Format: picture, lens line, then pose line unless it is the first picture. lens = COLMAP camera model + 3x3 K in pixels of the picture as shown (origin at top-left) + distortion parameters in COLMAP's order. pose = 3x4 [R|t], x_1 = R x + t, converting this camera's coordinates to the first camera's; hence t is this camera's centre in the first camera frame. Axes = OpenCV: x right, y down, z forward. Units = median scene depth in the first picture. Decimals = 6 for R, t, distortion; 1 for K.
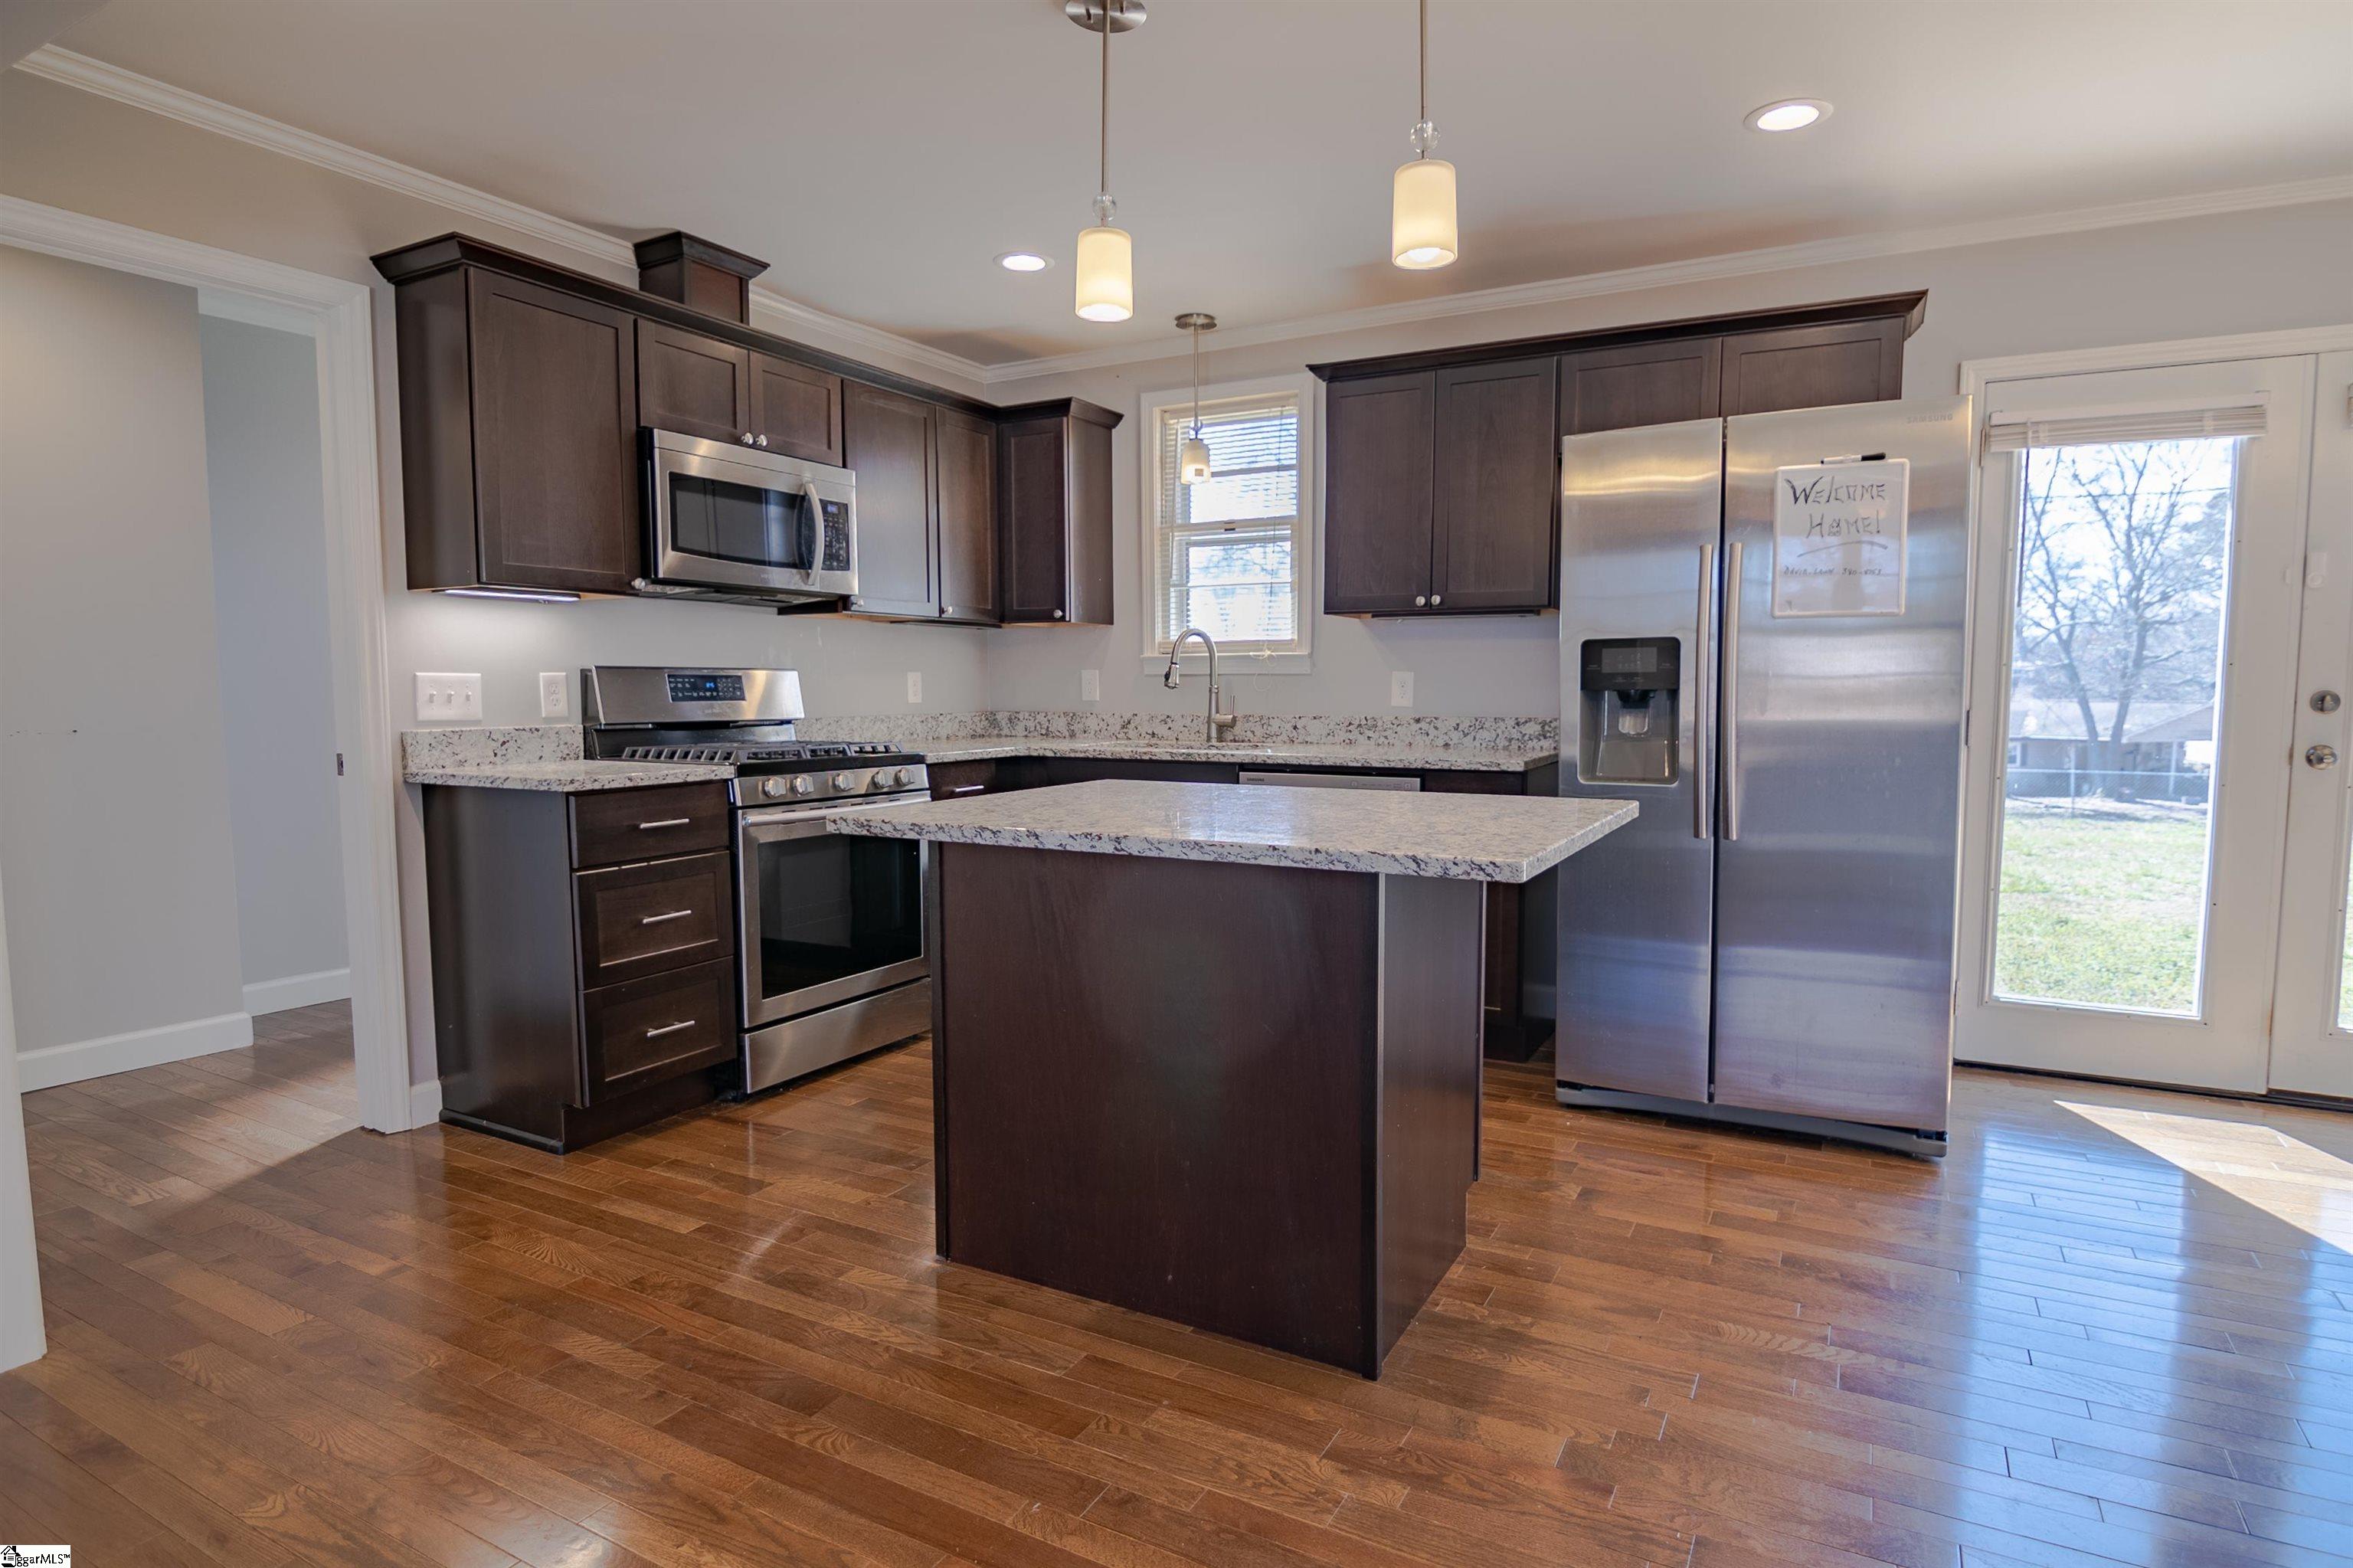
lens RADIAL K [[1228.4, 0, 1205.8], [0, 1228.4, 782.1], [0, 0, 1]] dist [-0.002201, -0.013525]
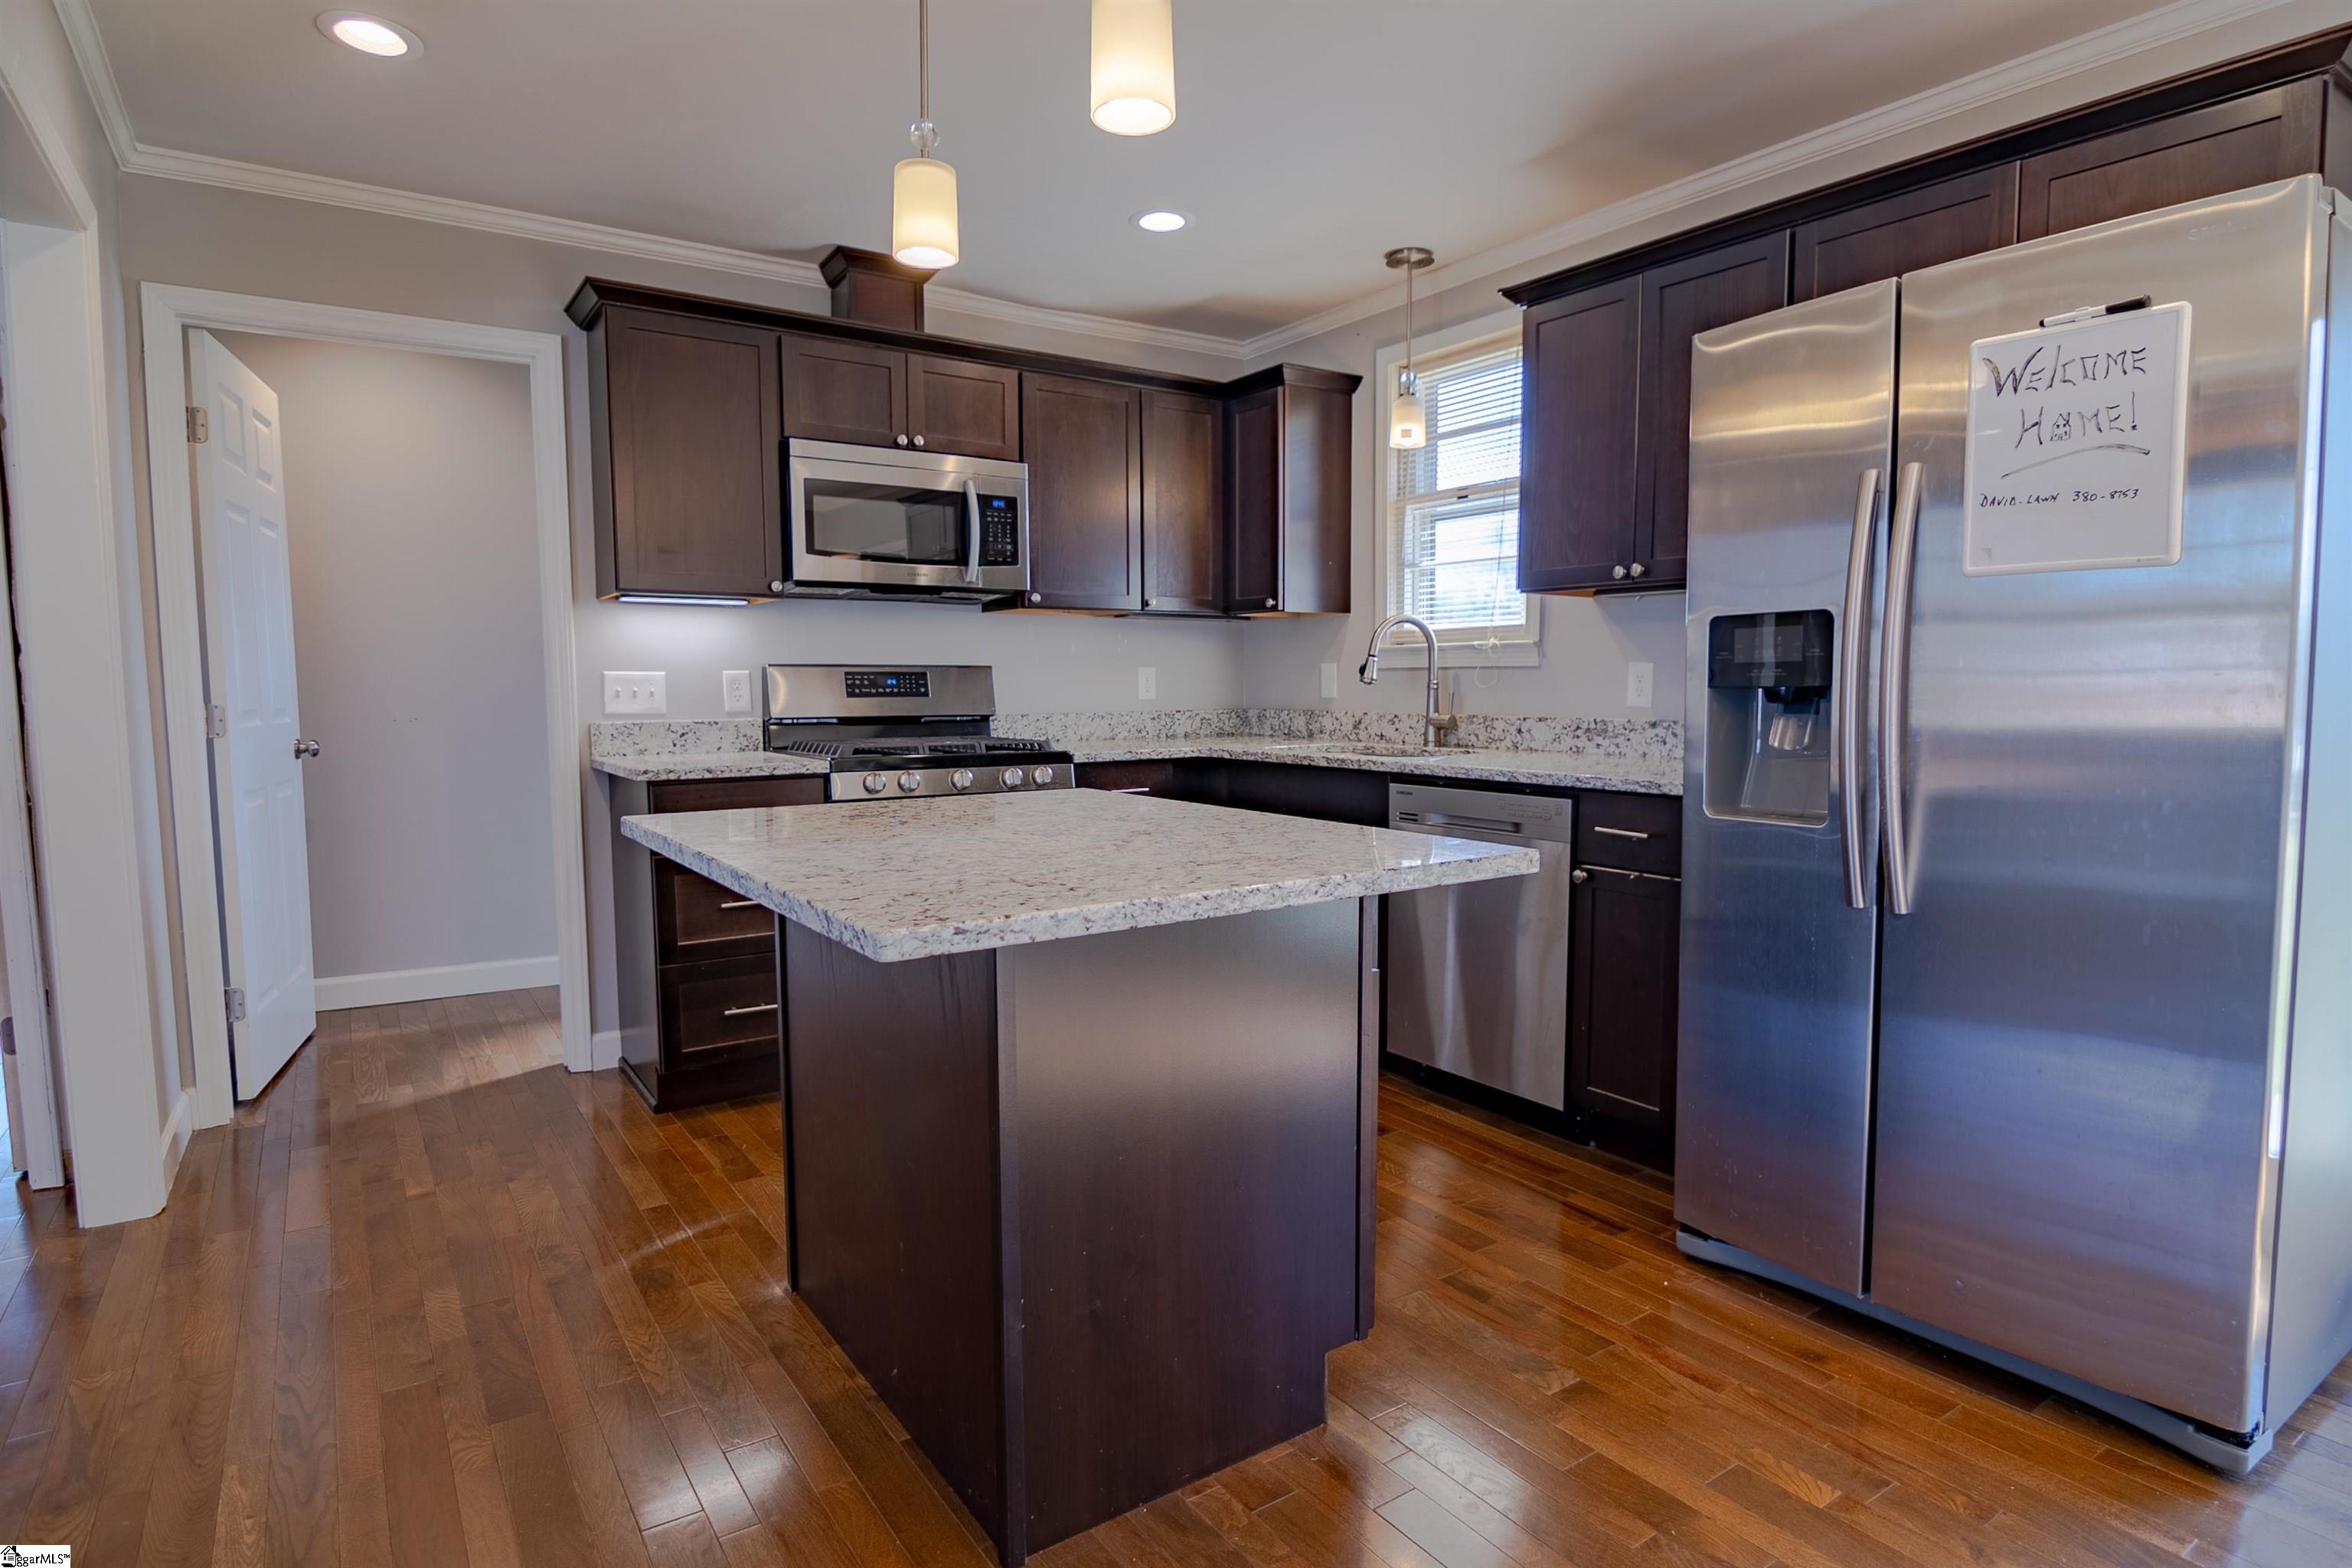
lens RADIAL K [[1242.3, 0, 1198.3], [0, 1242.3, 783.4], [0, 0, 1]] dist [-0.007134, -0.009397]
pose [[0.892481, 0.034819, -0.449739, 0.335724], [-0.032560, 0.999388, 0.012759, -0.016648], [0.449908, 0.003256, 0.893069, 0.199473]]
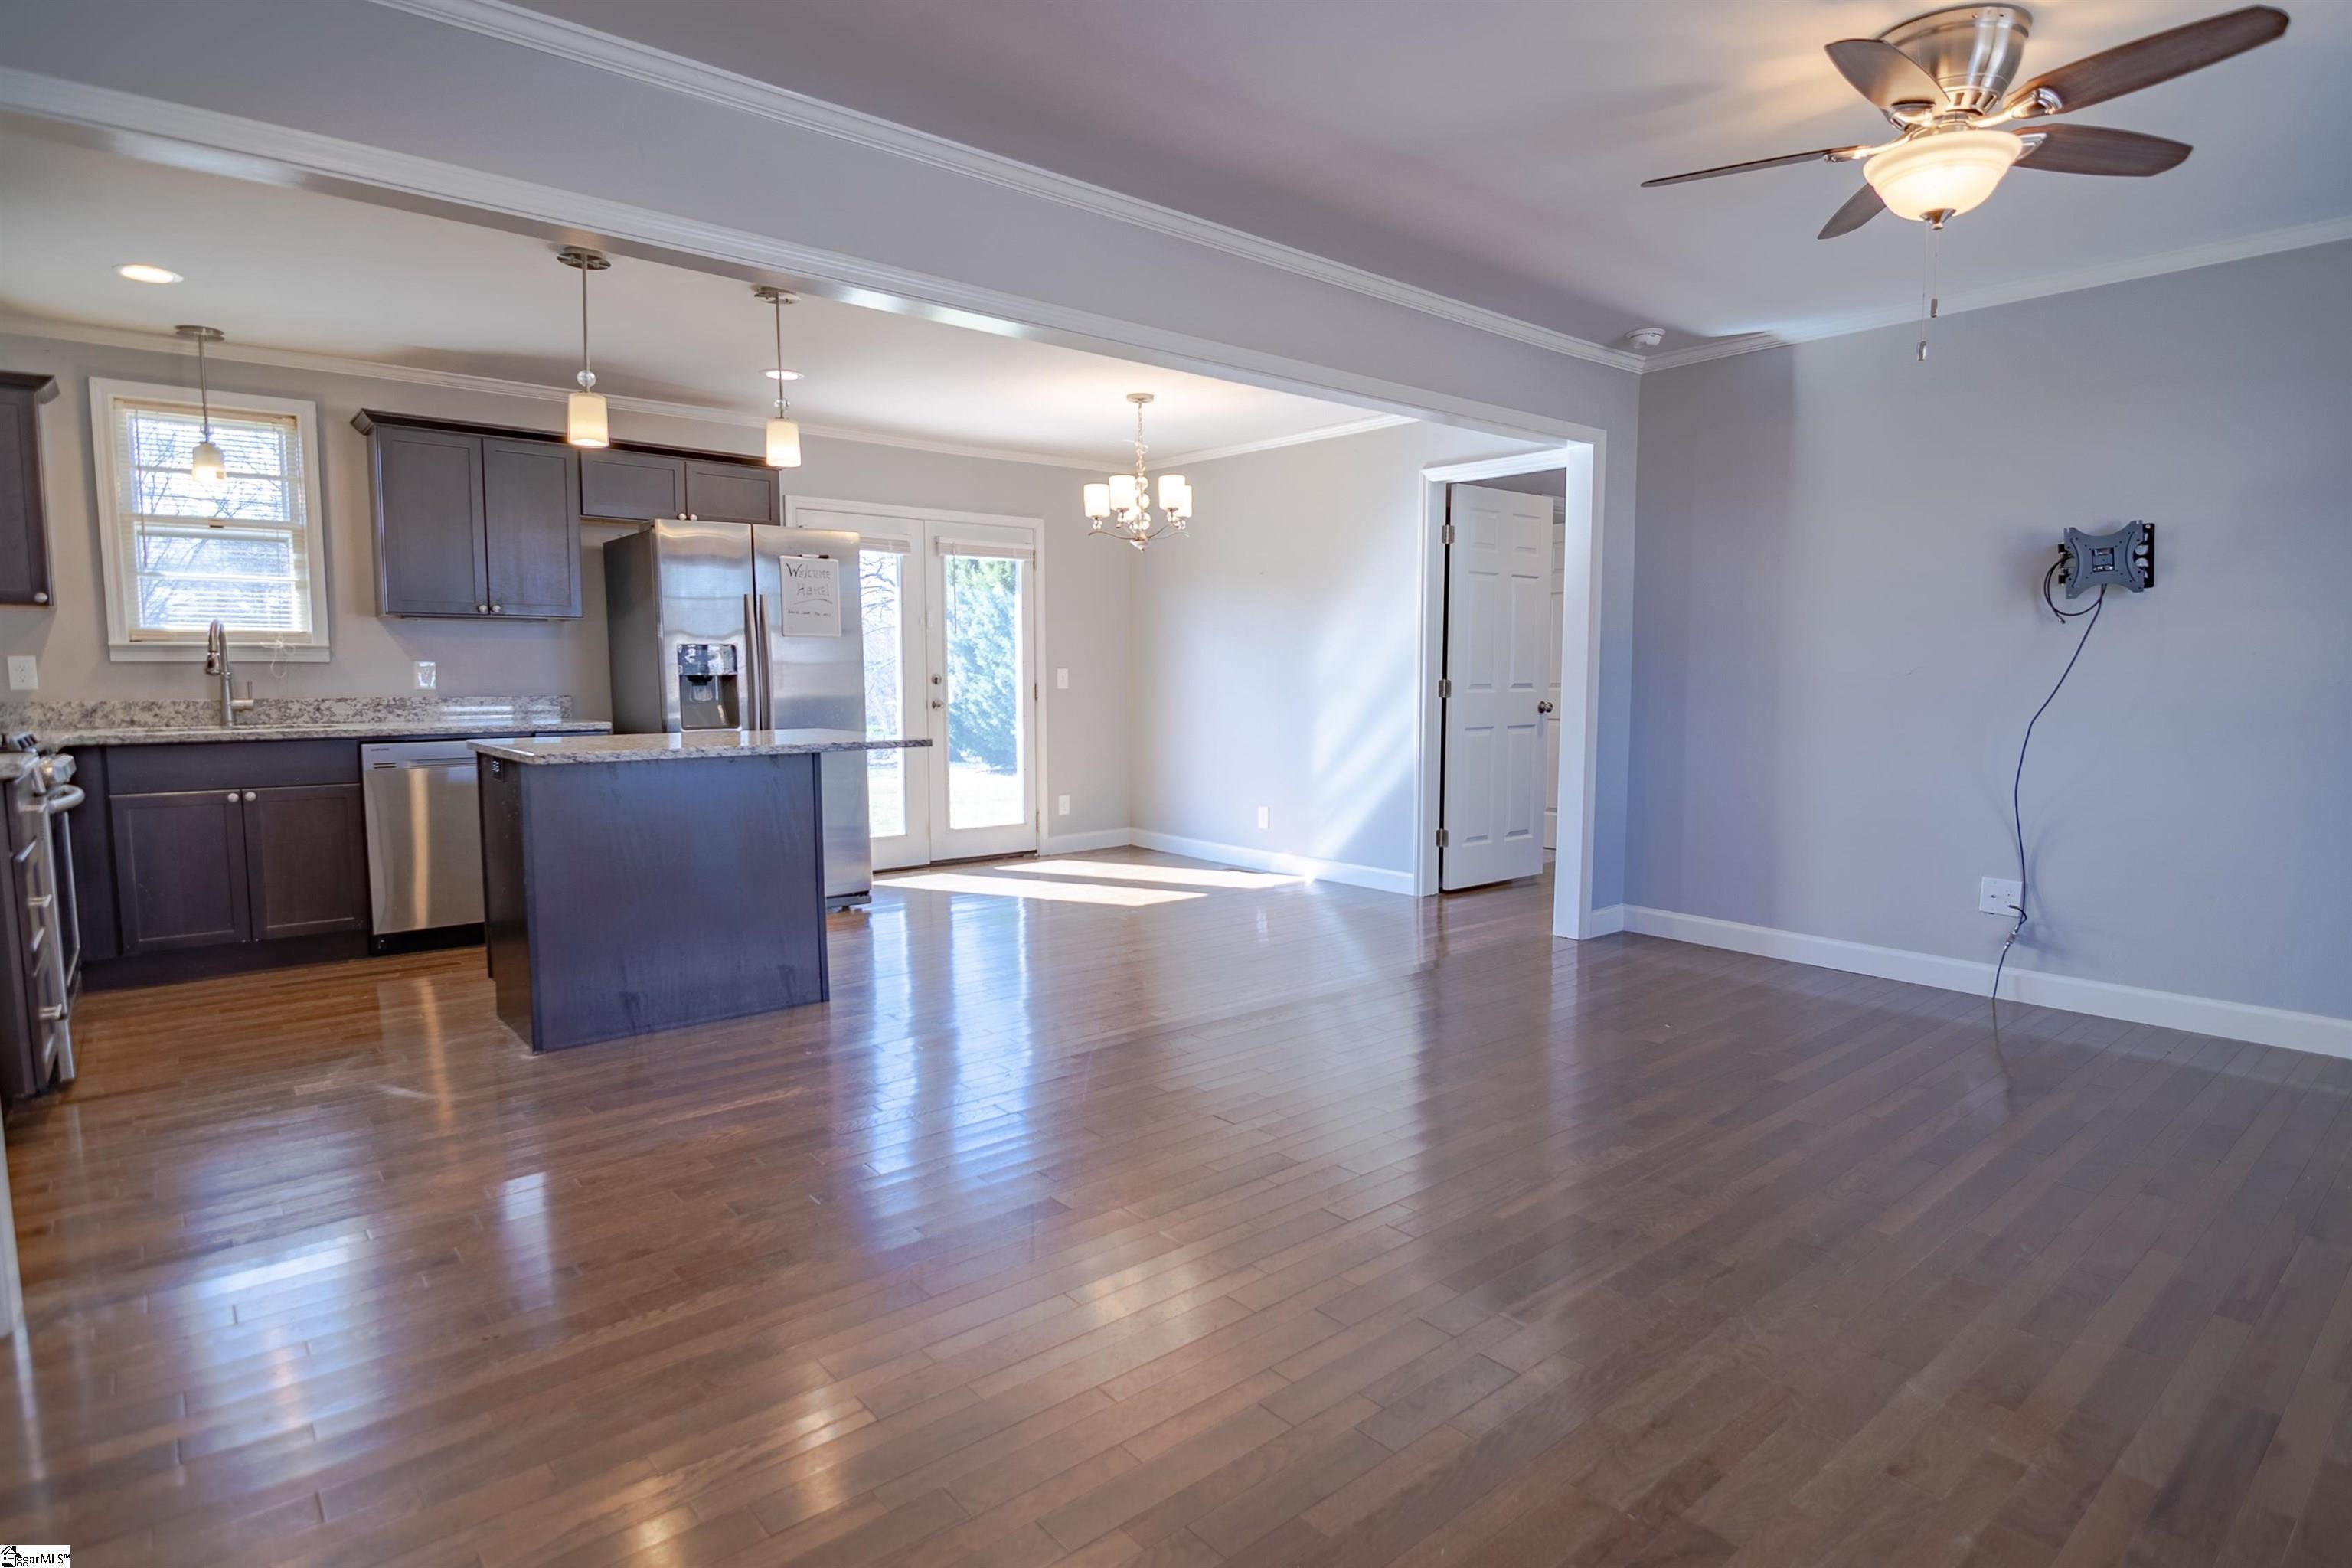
lens RADIAL K [[1242.3, 0, 1198.3], [0, 1242.3, 783.4], [0, 0, 1]] dist [-0.007134, -0.009397]
pose [[0.358693, -0.081533, 0.929888, -0.919026], [0.072936, 0.995581, 0.059159, 0.020412], [-0.930602, 0.046602, 0.363055, -0.225444]]
